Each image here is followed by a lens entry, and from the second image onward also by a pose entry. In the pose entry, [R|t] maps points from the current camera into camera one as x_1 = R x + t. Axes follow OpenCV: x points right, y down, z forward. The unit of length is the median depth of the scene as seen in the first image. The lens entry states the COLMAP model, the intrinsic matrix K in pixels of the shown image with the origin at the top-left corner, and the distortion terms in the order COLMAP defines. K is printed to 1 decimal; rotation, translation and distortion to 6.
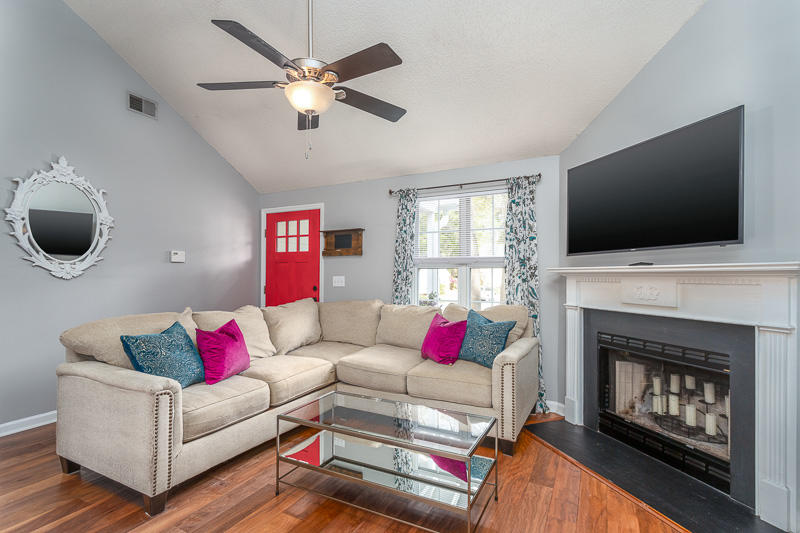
lens RADIAL K [[381.9, 0, 405.5], [0, 381.9, 271.8], [0, 0, 1]] dist [0.003364, 0.001574]
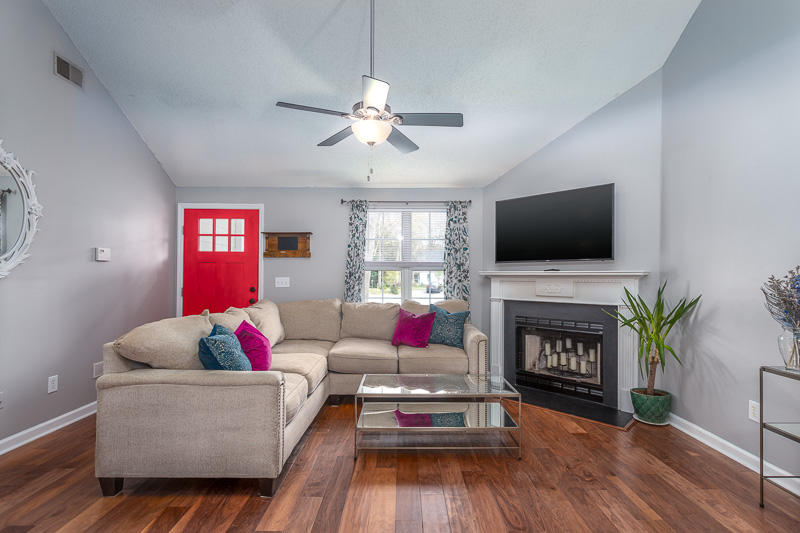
lens RADIAL K [[381.9, 0, 405.7], [0, 381.9, 274.0], [0, 0, 1]] dist [0.003364, 0.001574]
pose [[0.889486, 0.003468, 0.456950, -0.452198], [-0.006814, 0.999961, 0.005675, -0.006555], [-0.456912, -0.008161, 0.889474, -0.082179]]
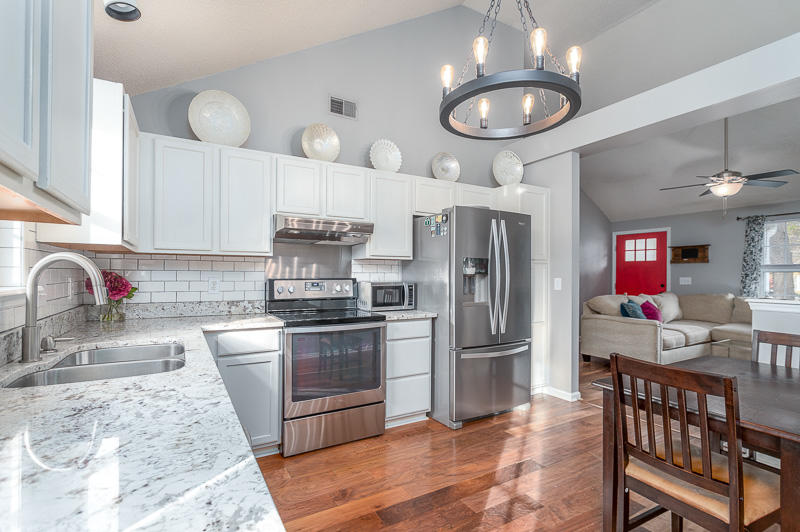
lens RADIAL K [[381.9, 0, 401.1], [0, 381.9, 270.5], [0, 0, 1]] dist [0.003364, 0.001574]
pose [[0.839933, -0.002304, -0.542685, -0.378988], [0.002237, 0.999997, -0.000785, -0.020021], [0.542685, -0.000555, 0.839936, -1.045948]]
